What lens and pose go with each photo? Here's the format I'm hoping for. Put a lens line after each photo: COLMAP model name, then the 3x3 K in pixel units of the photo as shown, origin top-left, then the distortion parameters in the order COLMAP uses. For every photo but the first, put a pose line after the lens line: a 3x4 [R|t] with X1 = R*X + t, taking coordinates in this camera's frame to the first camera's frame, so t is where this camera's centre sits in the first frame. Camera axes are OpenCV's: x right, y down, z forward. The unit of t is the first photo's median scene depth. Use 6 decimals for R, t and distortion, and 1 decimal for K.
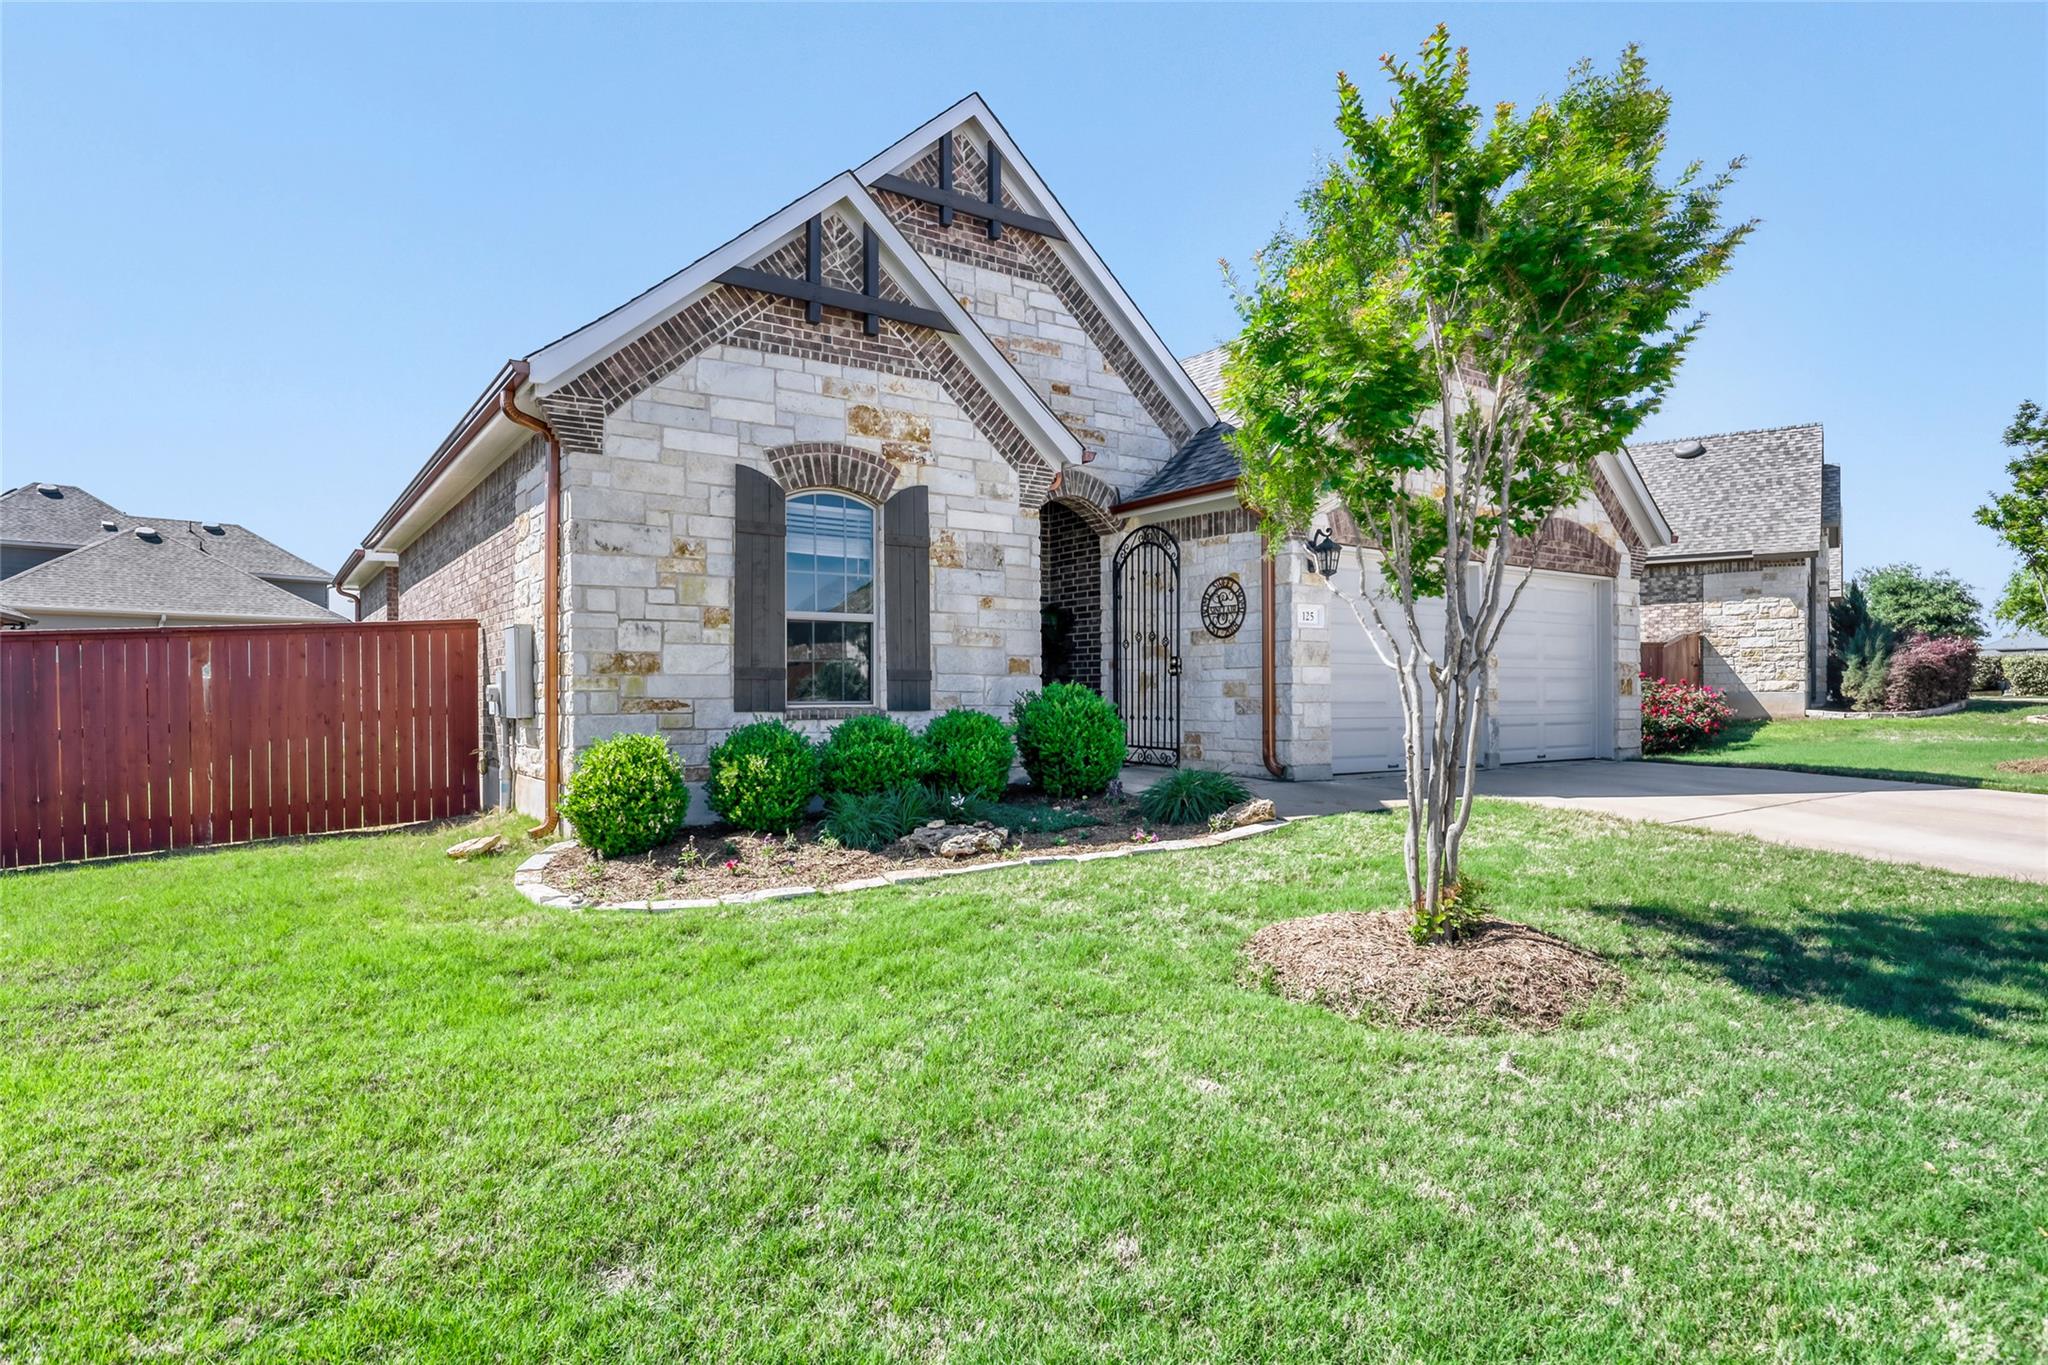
lens RADIAL K [[1125.9, 0, 1031.5], [0, 1125.9, 696.6], [0, 0, 1]] dist [0.004149, -0.000153]
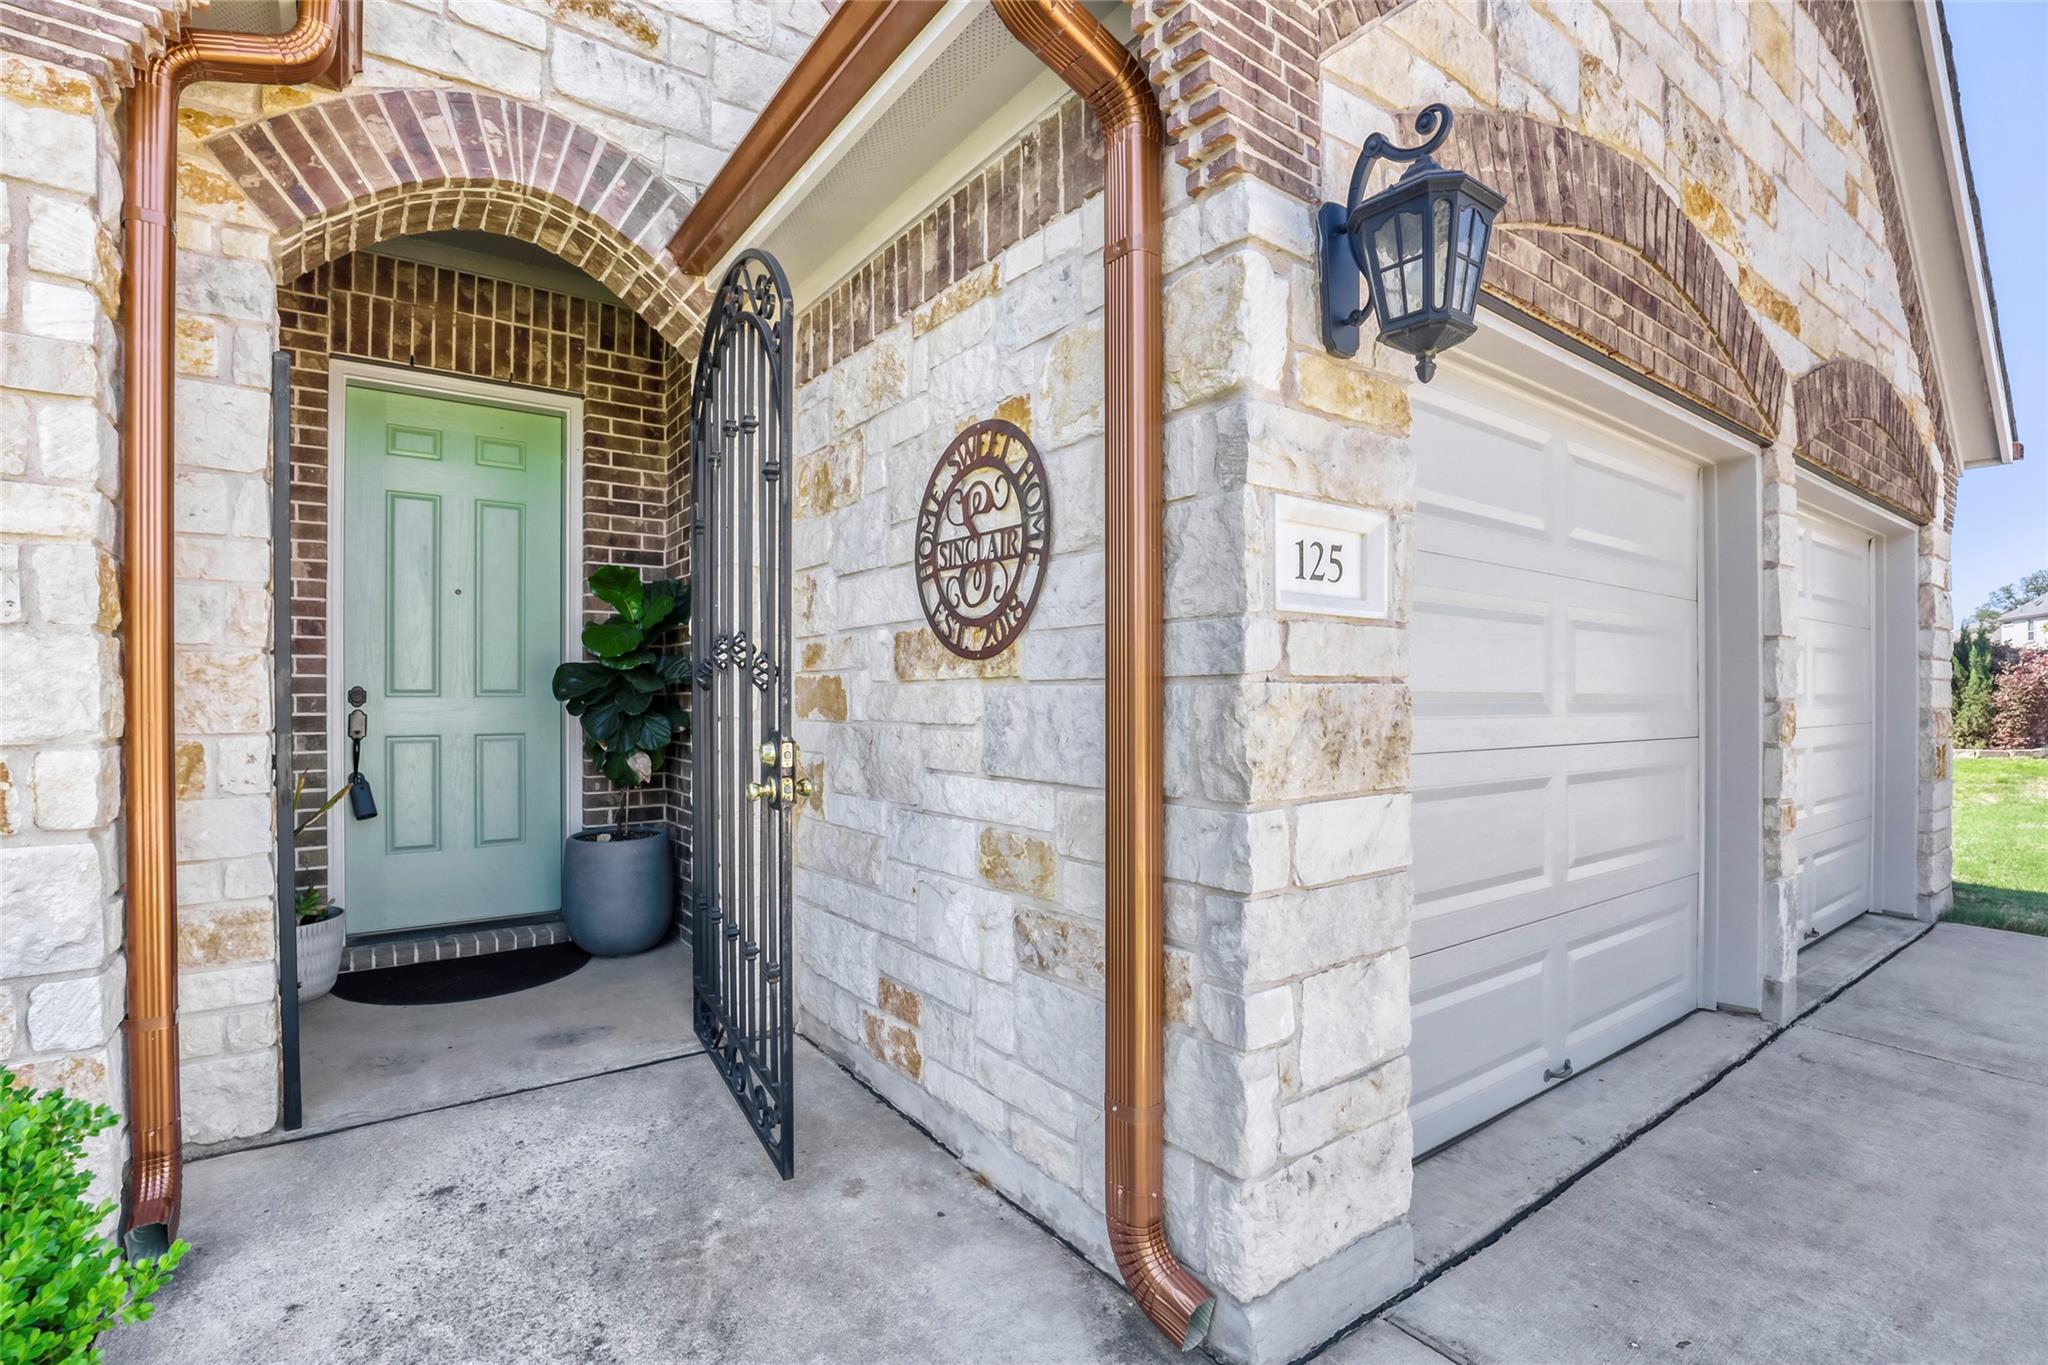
lens RADIAL K [[923.3, 0, 1016.9], [0, 923.3, 704.6], [0, 0, 1]] dist [-0.034130, 0.000339]
pose [[0.999997, 0.002129, -0.001124, 0.202414], [-0.002117, 0.999936, 0.011144, -0.049355], [0.001147, -0.011142, 0.999937, 0.887384]]
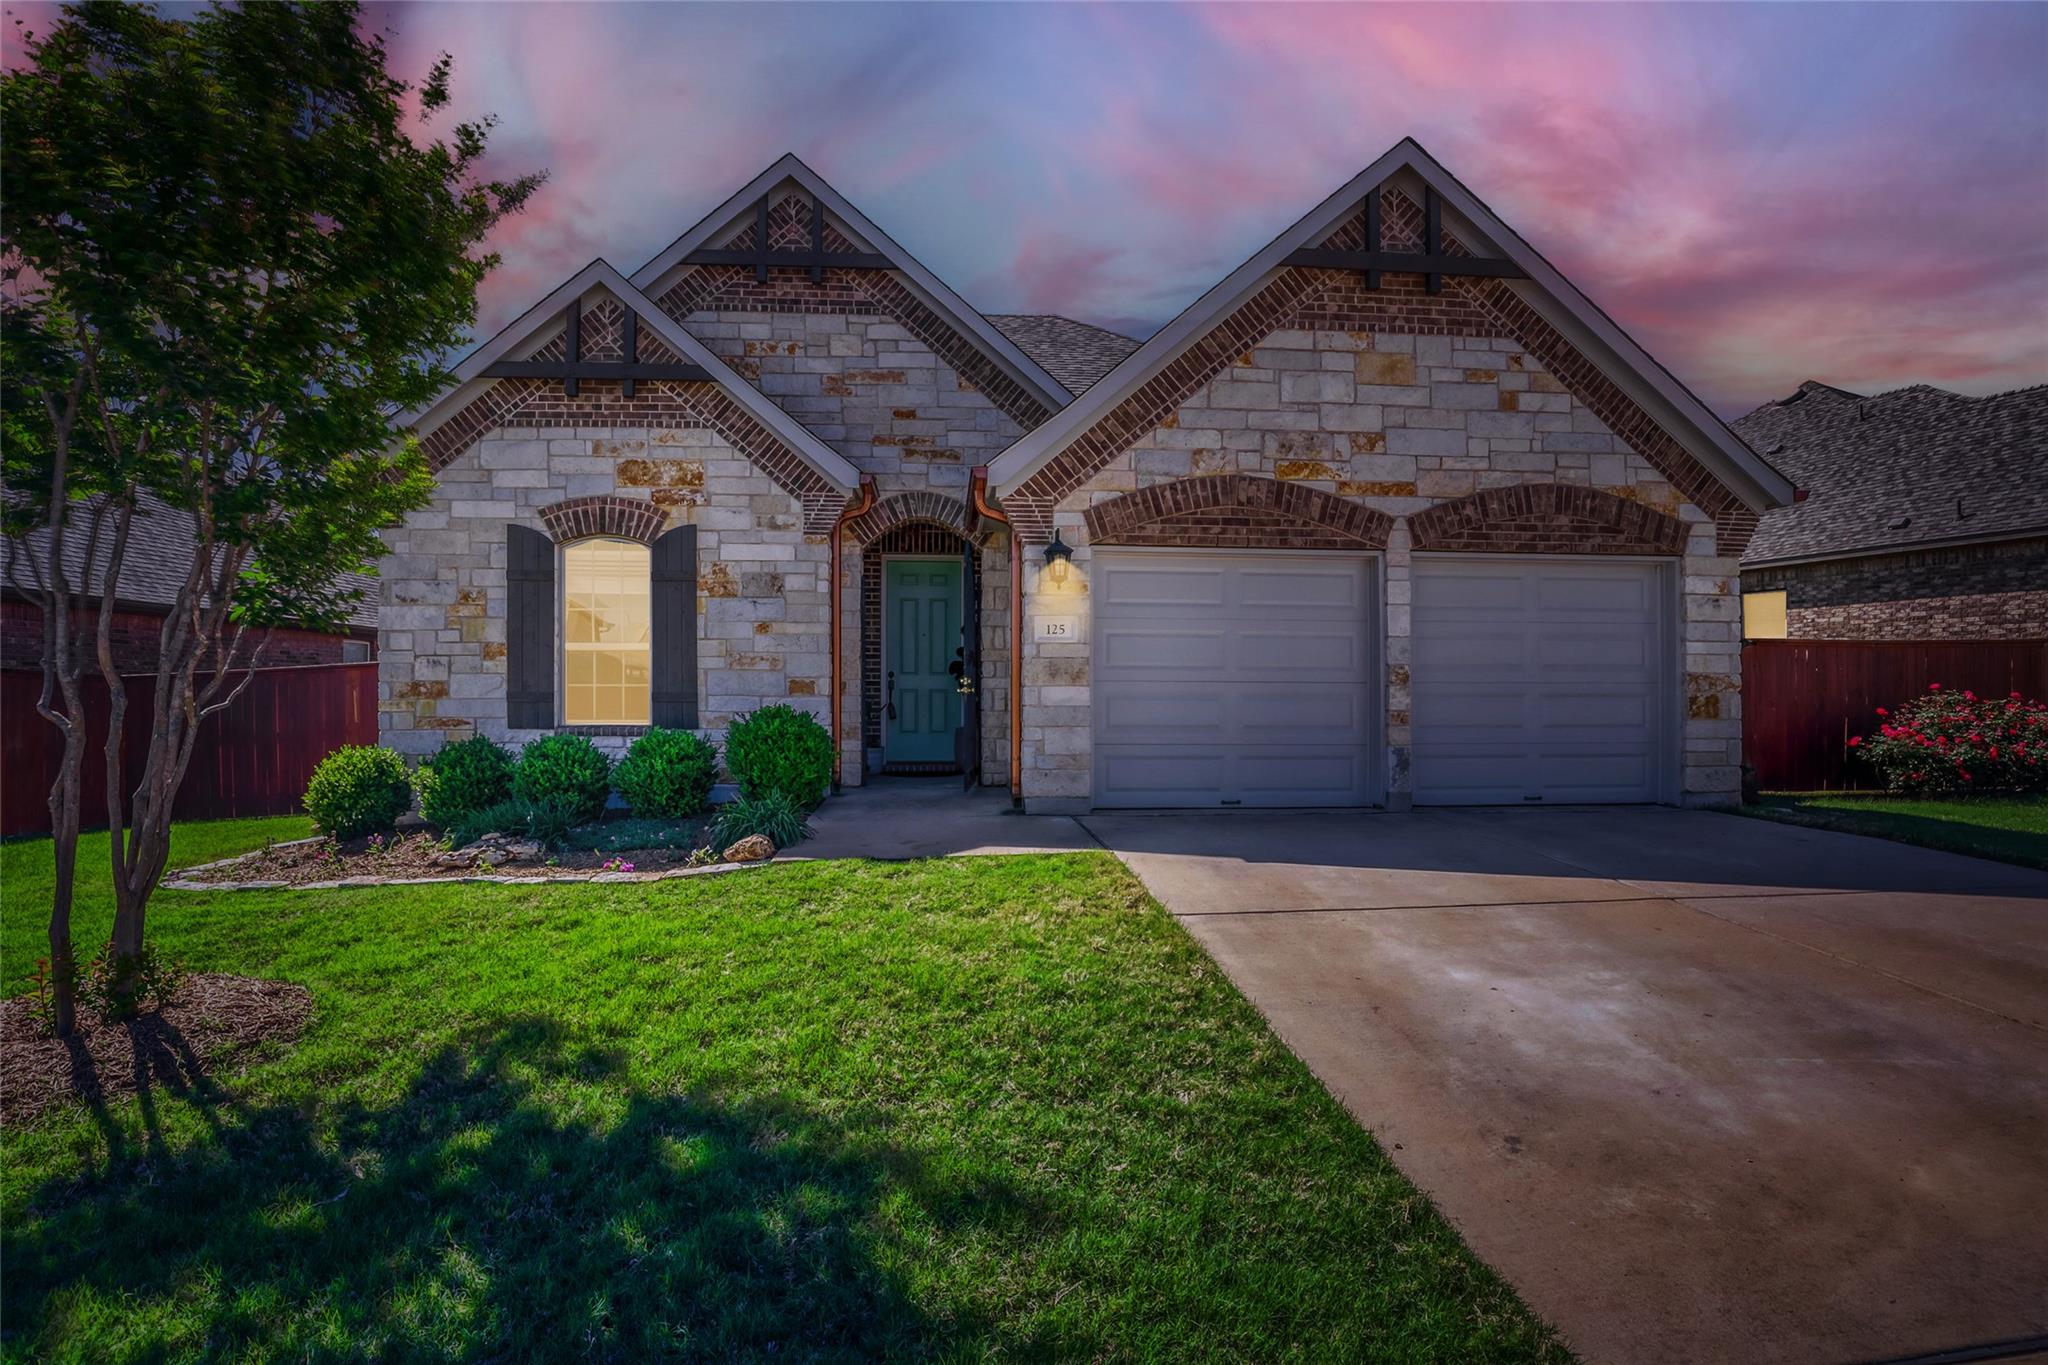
lens RADIAL K [[960.6, 0, 1036.1], [0, 960.6, 701.2], [0, 0, 1]] dist [-0.018253, 0.000706]
pose [[0.857273, 0.002611, -0.514855, 0.670813], [-0.002231, 0.999997, 0.001356, -0.016758], [0.514857, -0.000014, 0.857276, 0.369233]]
